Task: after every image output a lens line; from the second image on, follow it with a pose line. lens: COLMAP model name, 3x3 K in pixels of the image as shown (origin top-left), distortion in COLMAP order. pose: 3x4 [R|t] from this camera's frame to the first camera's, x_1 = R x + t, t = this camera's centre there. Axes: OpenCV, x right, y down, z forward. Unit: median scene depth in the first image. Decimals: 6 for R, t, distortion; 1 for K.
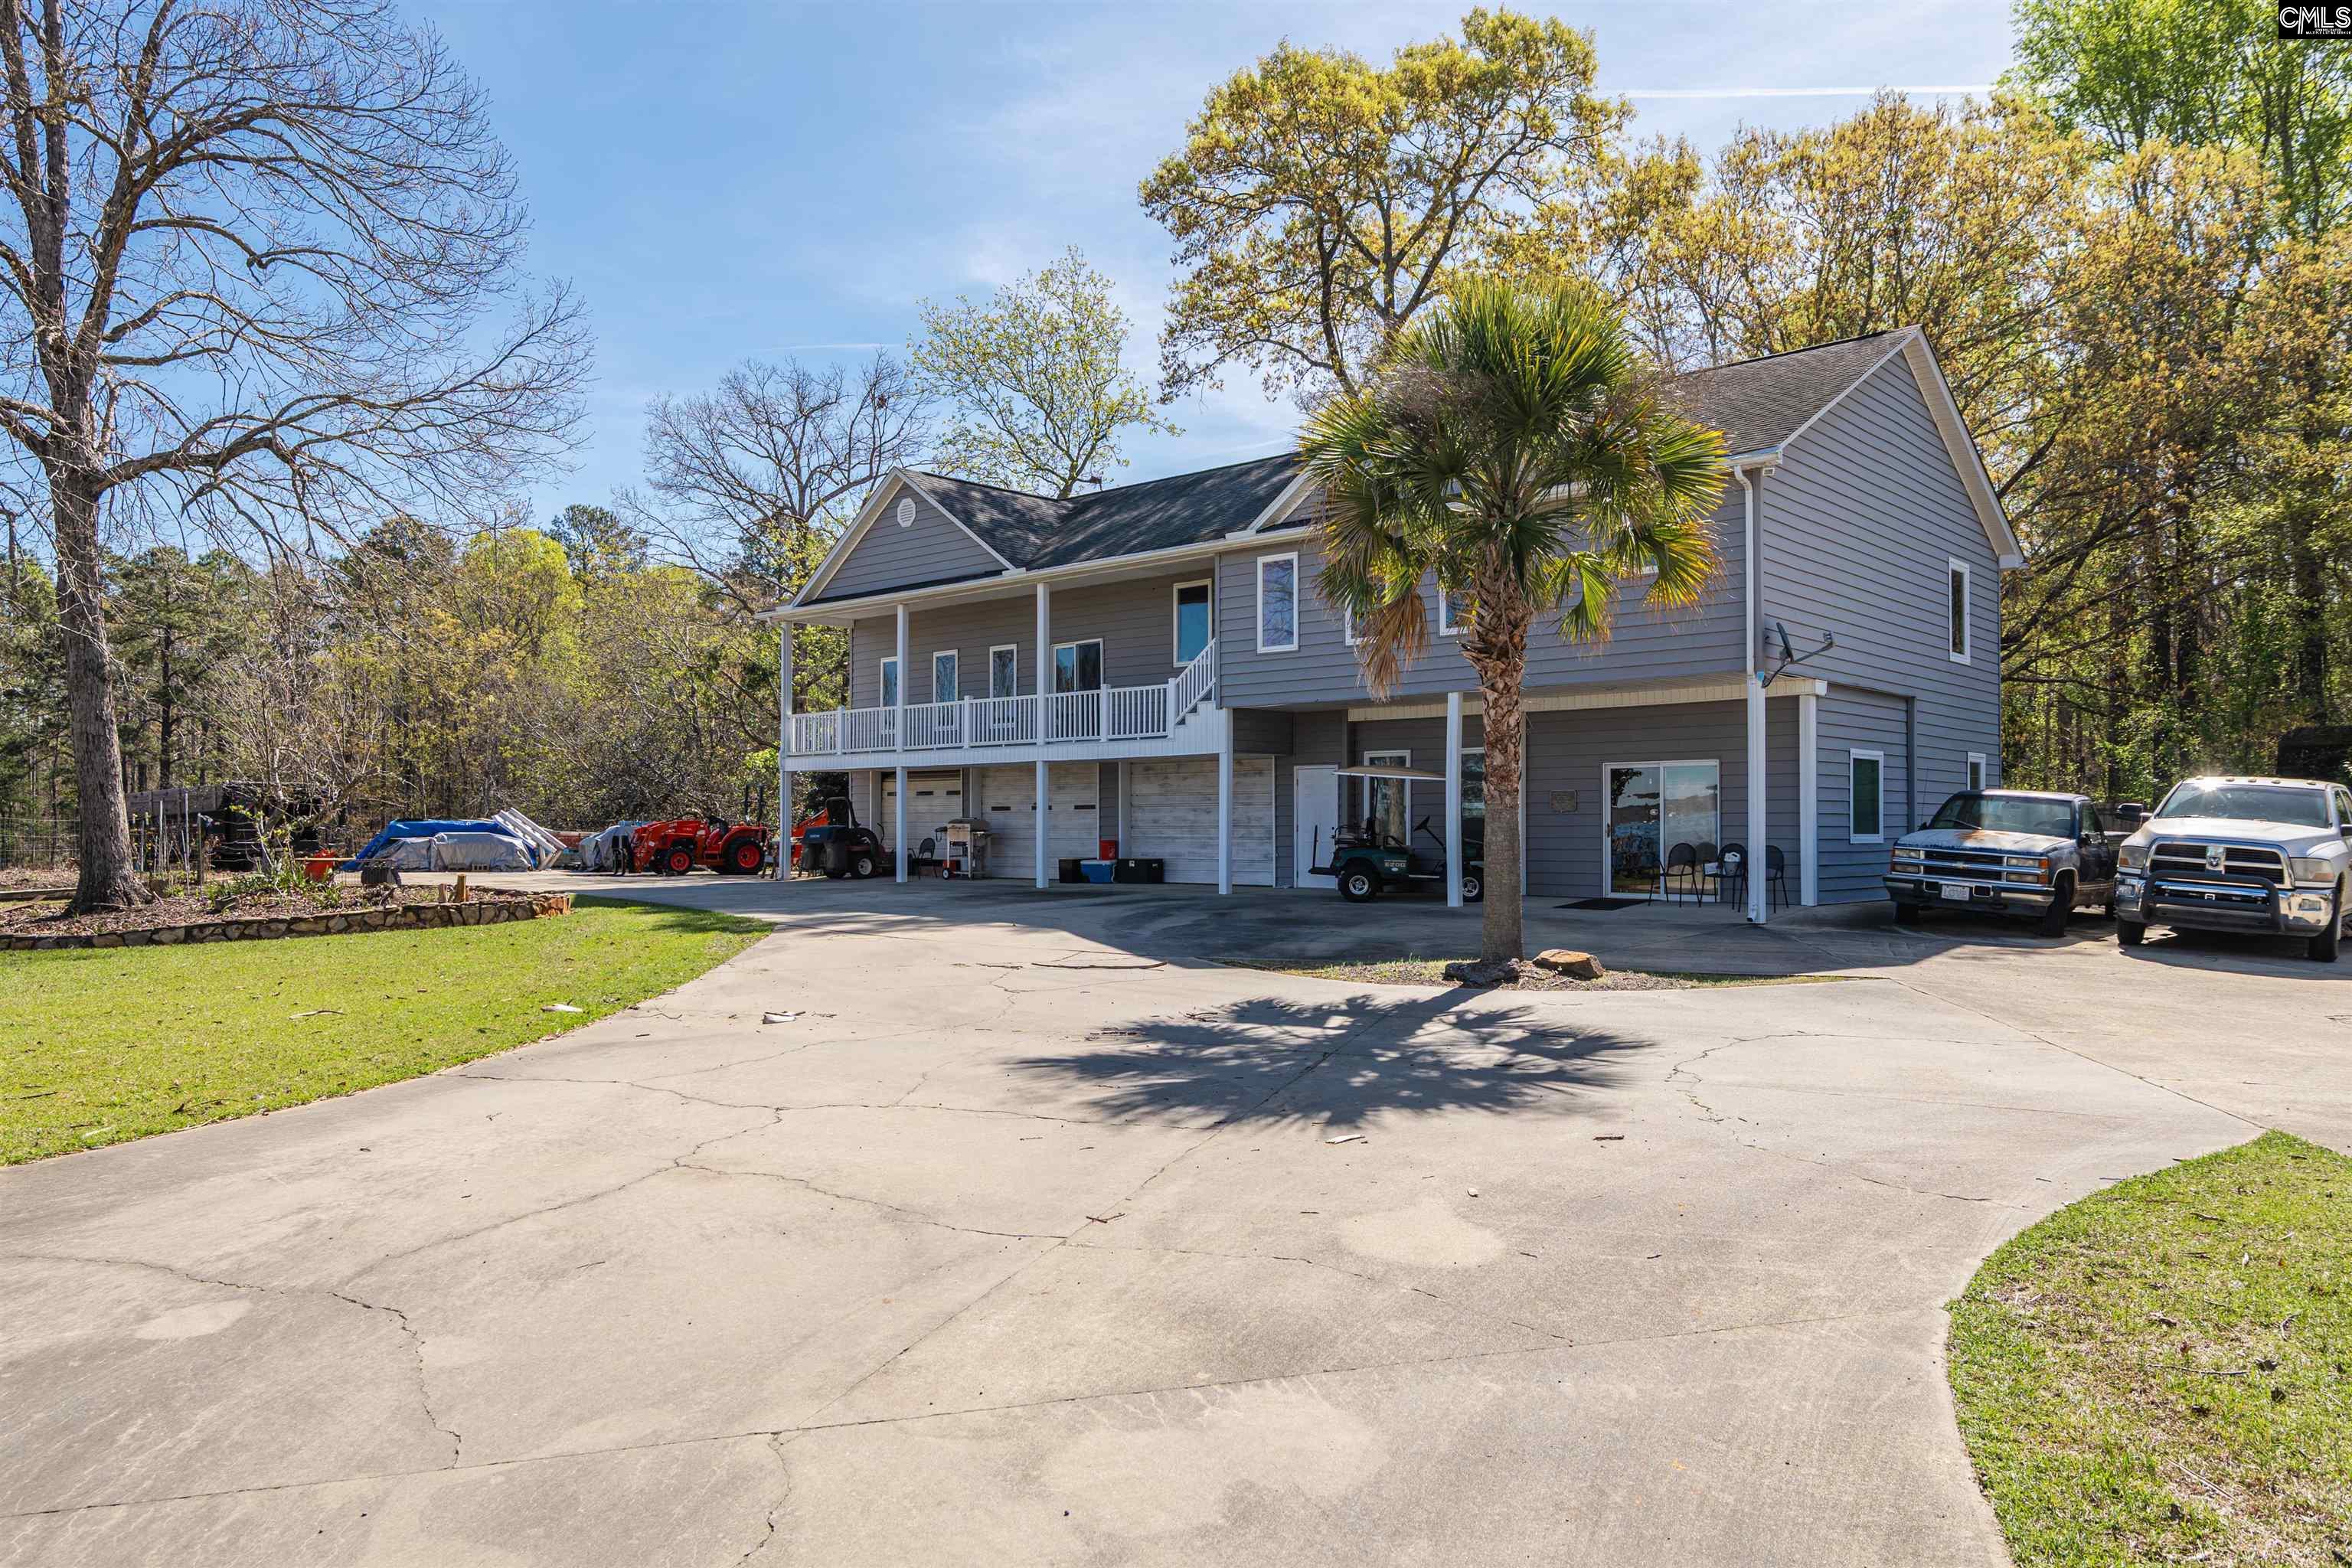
lens RADIAL K [[1562.7, 0, 1179.3], [0, 1562.7, 793.0], [0, 0, 1]] dist [-0.003078, -0.000496]
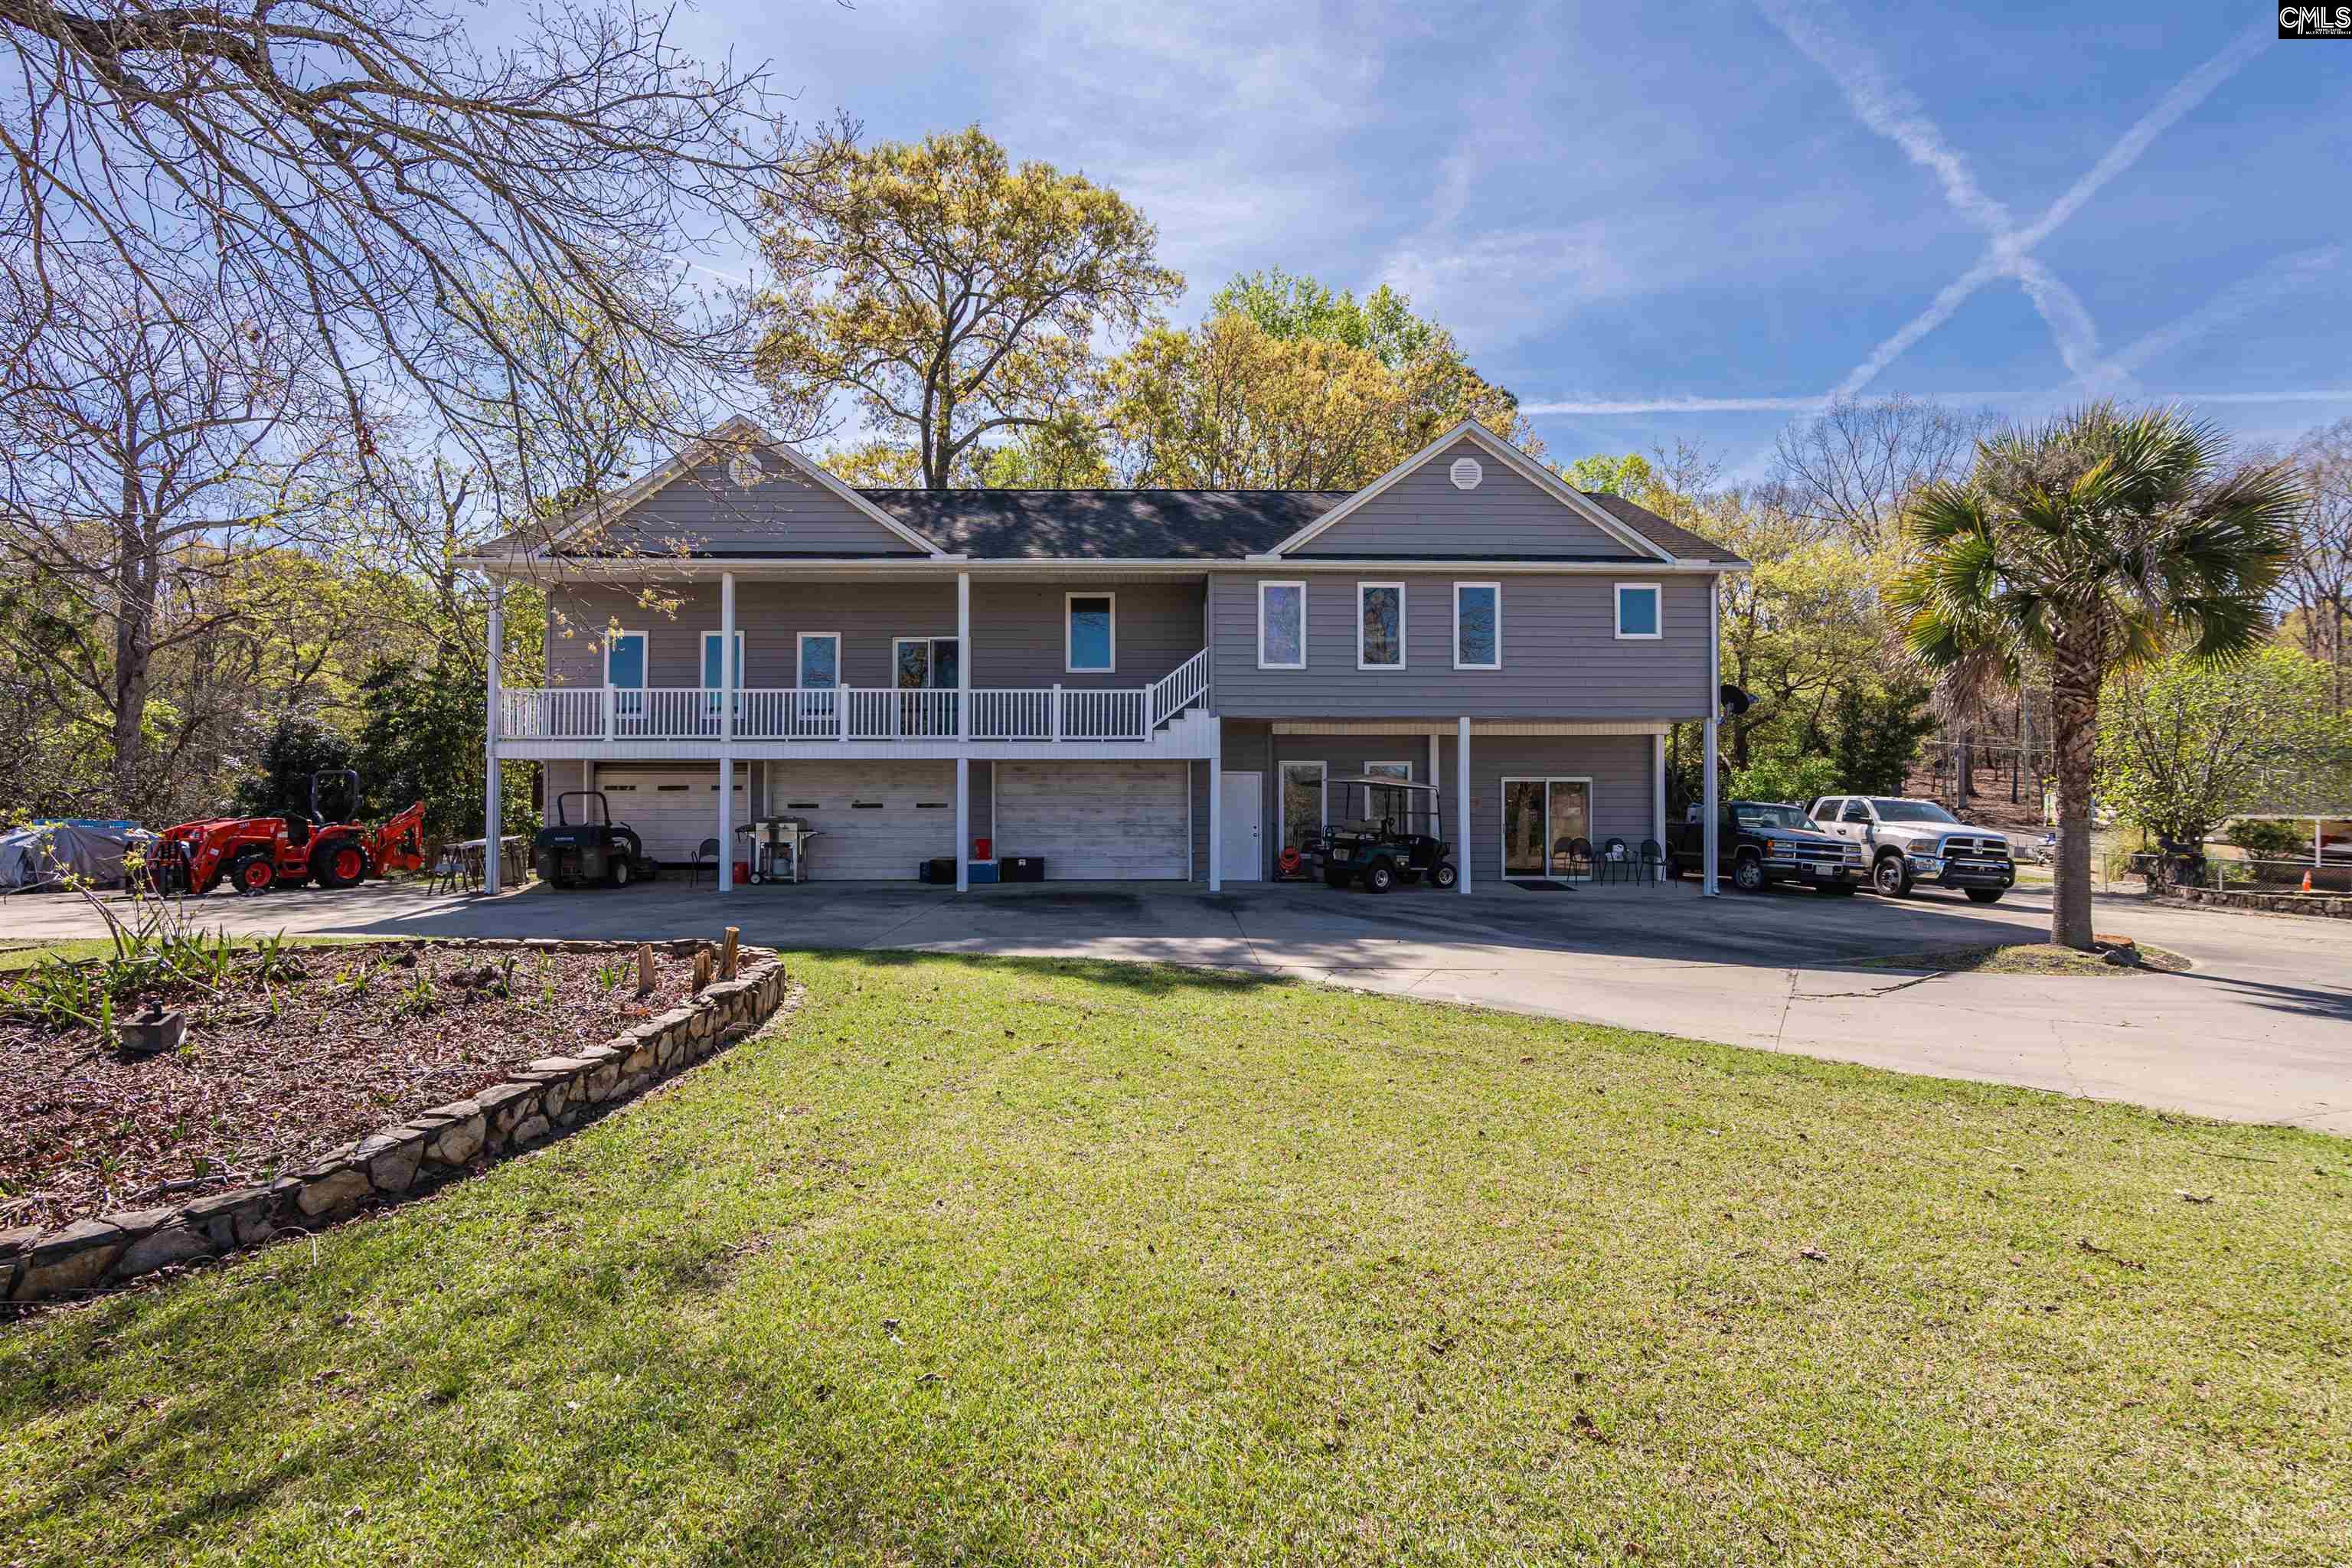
lens RADIAL K [[1098.9, 0, 1177.5], [0, 1098.9, 793.8], [0, 0, 1]] dist [-0.022545, 0.003390]
pose [[0.729253, 0.017434, 0.684022, -0.452664], [-0.015816, 0.999838, -0.008621, 0.005050], [-0.684062, -0.004531, 0.729410, 0.422999]]
